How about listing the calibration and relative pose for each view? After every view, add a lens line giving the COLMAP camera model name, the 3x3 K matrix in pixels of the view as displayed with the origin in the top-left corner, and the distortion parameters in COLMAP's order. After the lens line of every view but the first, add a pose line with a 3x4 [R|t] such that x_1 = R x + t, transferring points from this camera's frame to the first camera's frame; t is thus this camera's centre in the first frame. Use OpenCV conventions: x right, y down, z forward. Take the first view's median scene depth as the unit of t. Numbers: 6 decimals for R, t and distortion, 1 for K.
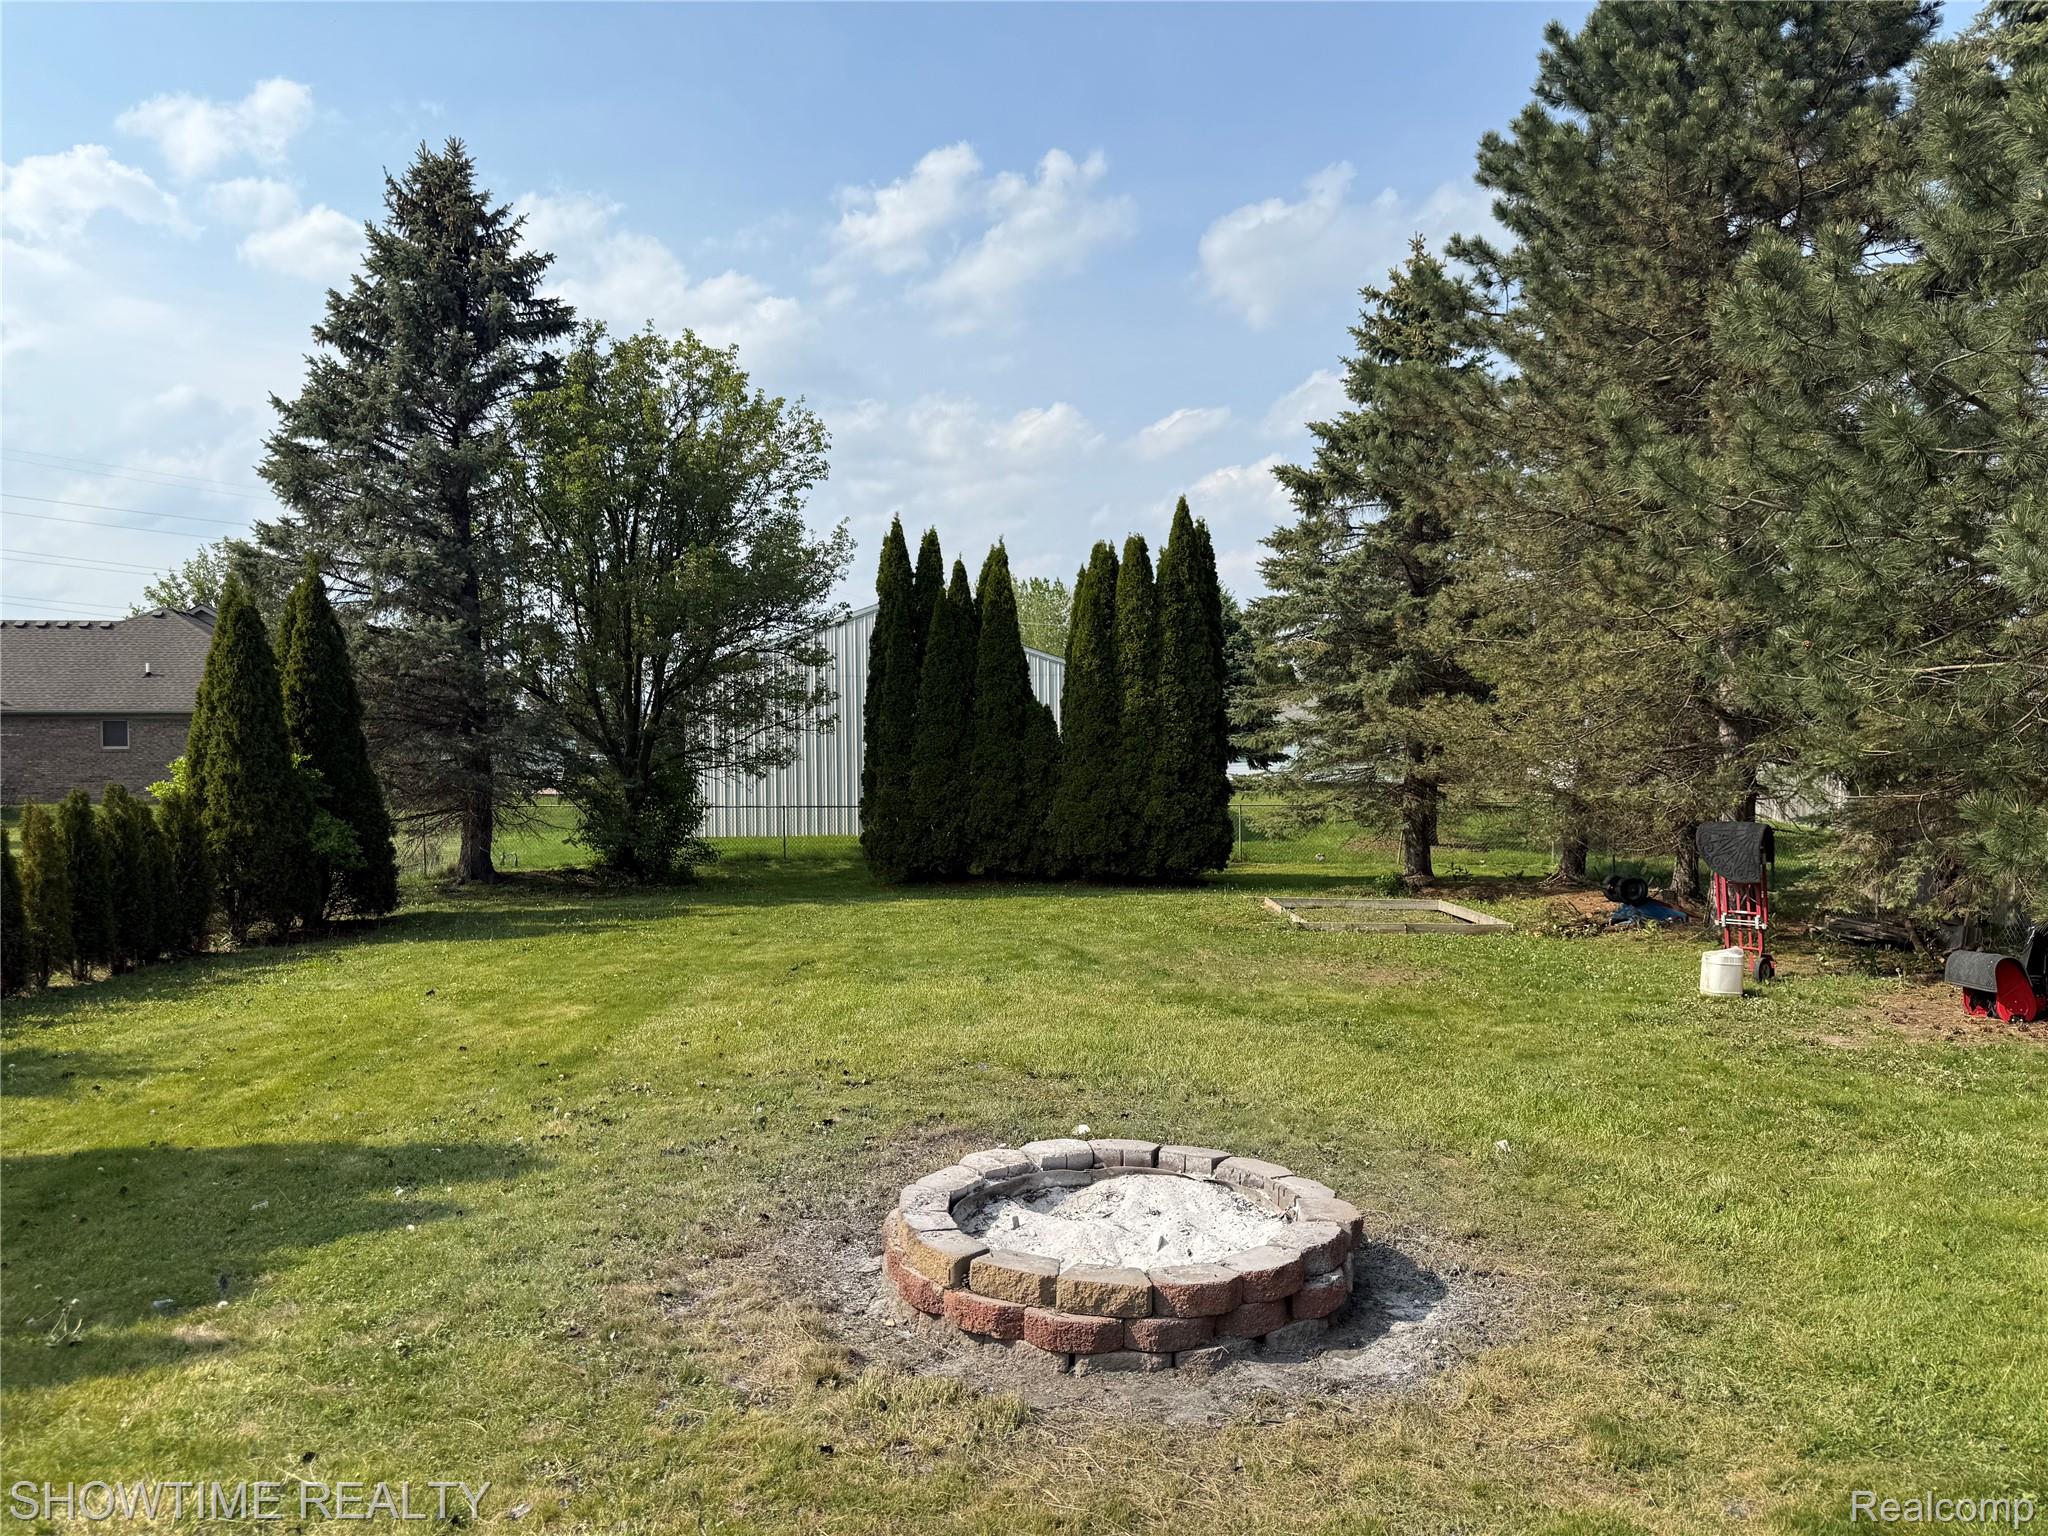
lens RADIAL K [[1425.7, 0, 1084.3], [0, 1425.7, 771.6], [0, 0, 1]] dist [0.006137, -0.006052]
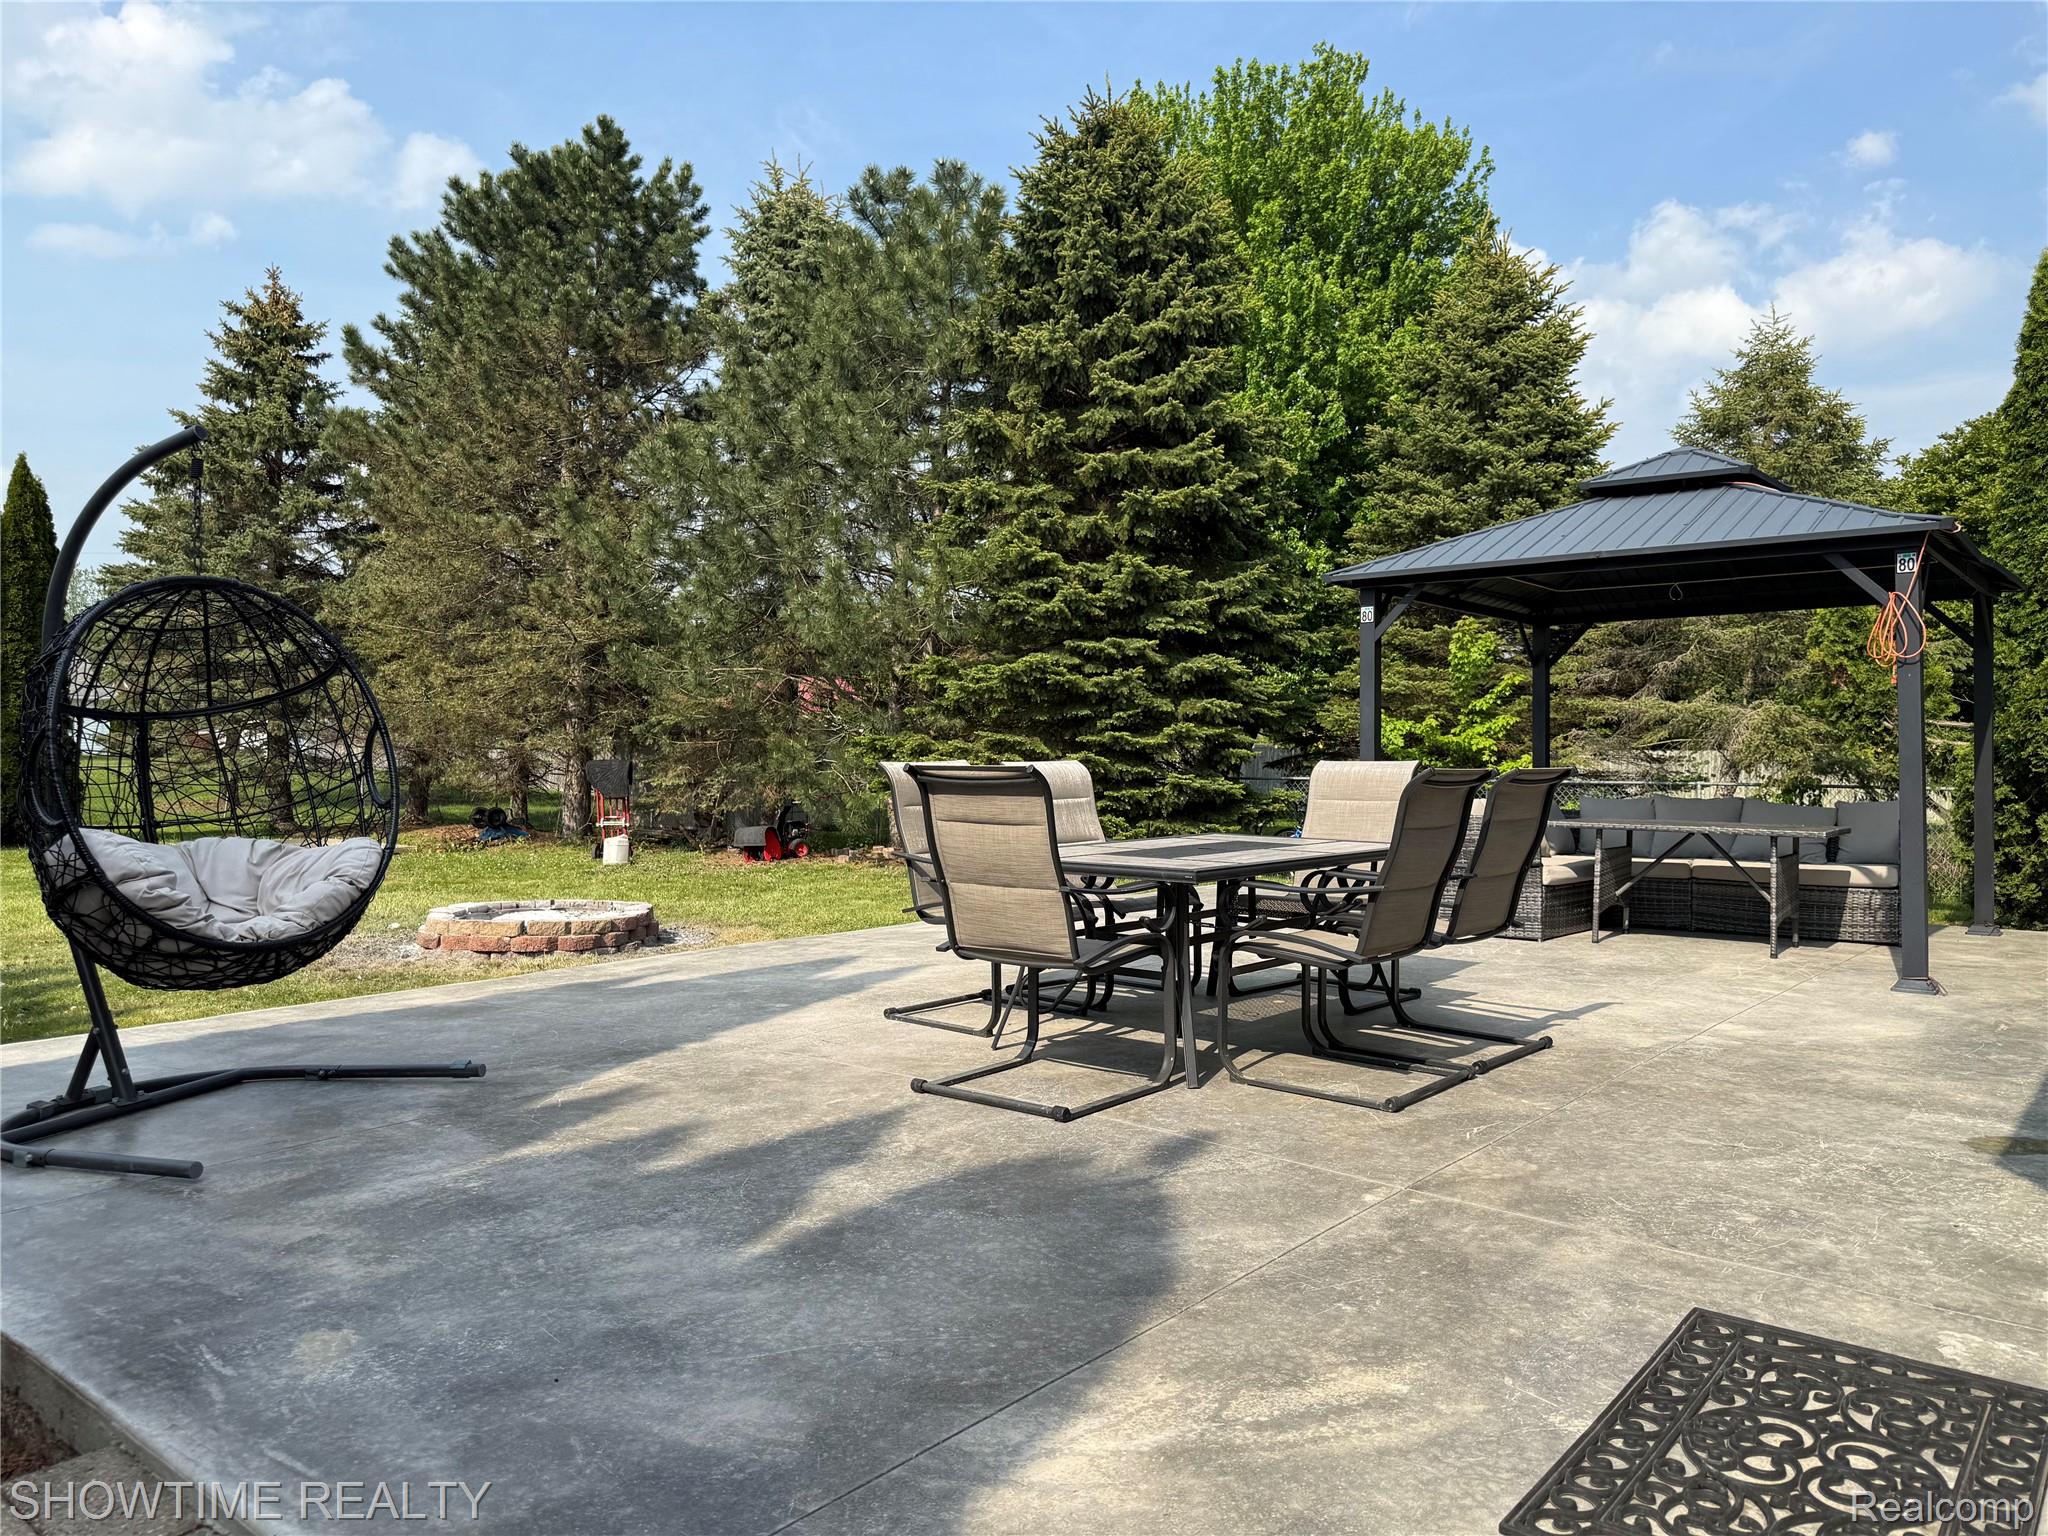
lens RADIAL K [[1425.7, 0, 1024.4], [0, 1425.7, 764.5], [0, 0, 1]] dist [0.006137, -0.006052]
pose [[0.634690, 0.004838, 0.772752, -0.376871], [-0.010399, 0.999943, 0.002281, 0.025737], [-0.772697, -0.009483, 0.634705, -0.286939]]
